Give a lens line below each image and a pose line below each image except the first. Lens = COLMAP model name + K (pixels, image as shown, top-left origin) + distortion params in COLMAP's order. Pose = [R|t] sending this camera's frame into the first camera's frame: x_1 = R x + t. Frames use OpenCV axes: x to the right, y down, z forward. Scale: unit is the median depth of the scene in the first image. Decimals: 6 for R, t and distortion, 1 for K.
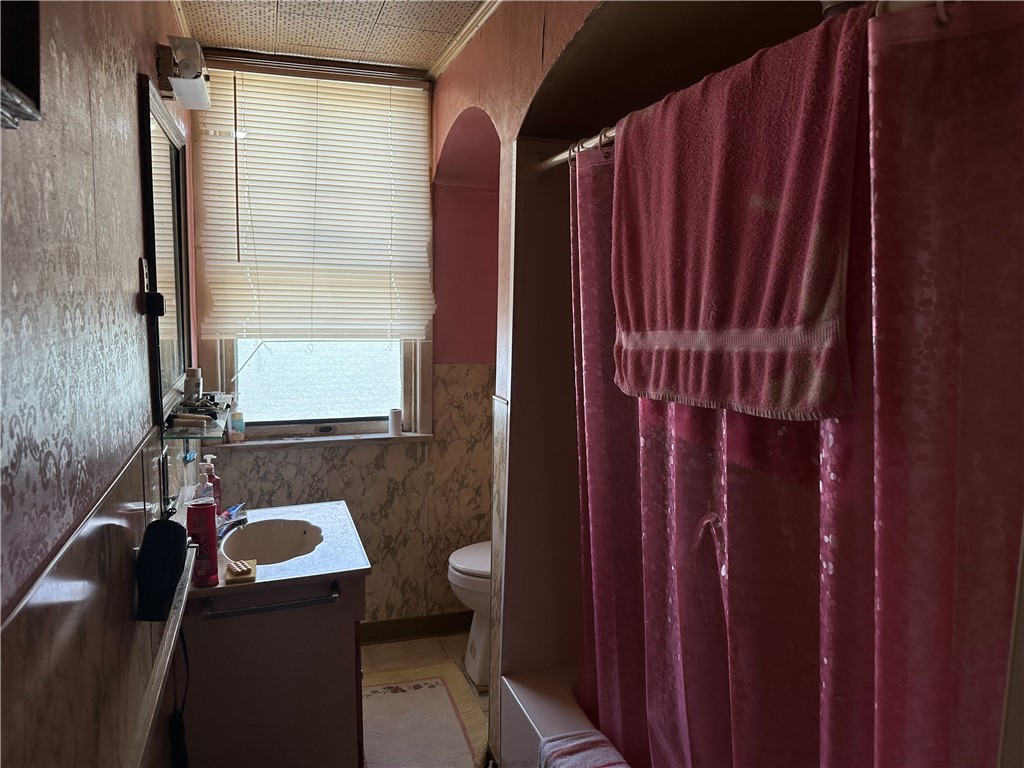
lens RADIAL K [[721.4, 0, 517.9], [0, 721.4, 384.4], [0, 0, 1]] dist [0.070350, -0.060640]
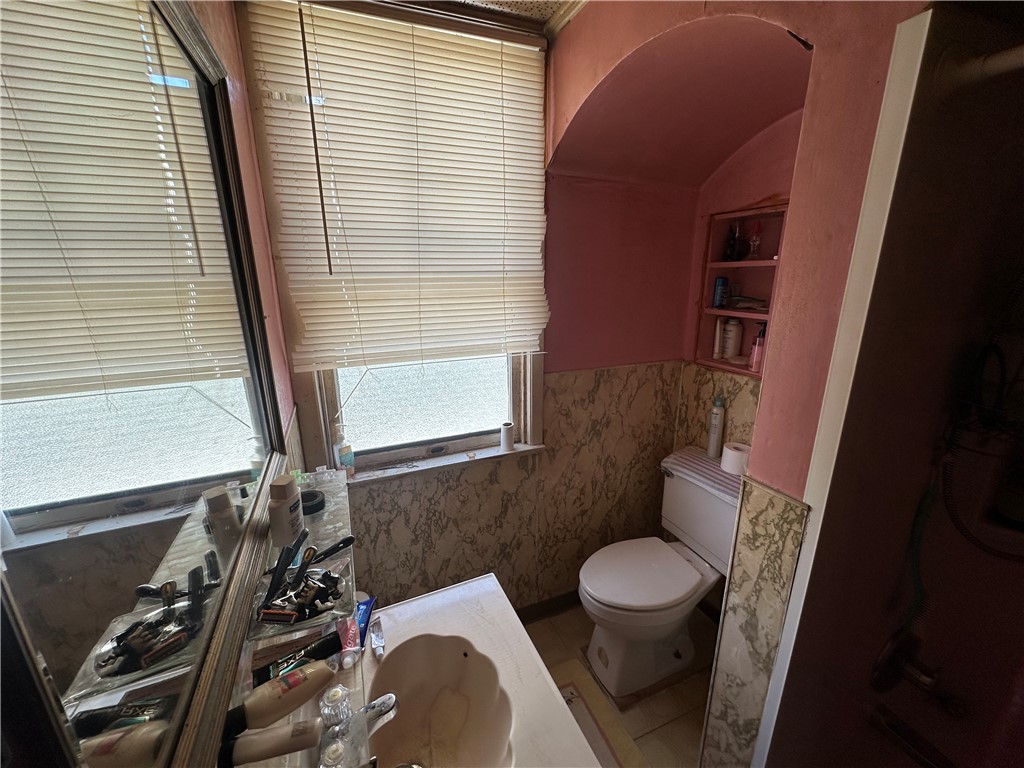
lens RADIAL K [[413.0, 0, 512.5], [0, 413.0, 392.0], [0, 0, 1]] dist [-0.002321, 0.002245]
pose [[0.997588, -0.051447, 0.046596, -0.189834], [0.044723, 0.989787, 0.135360, -0.083368], [-0.053084, -0.132950, 0.989700, 0.470718]]
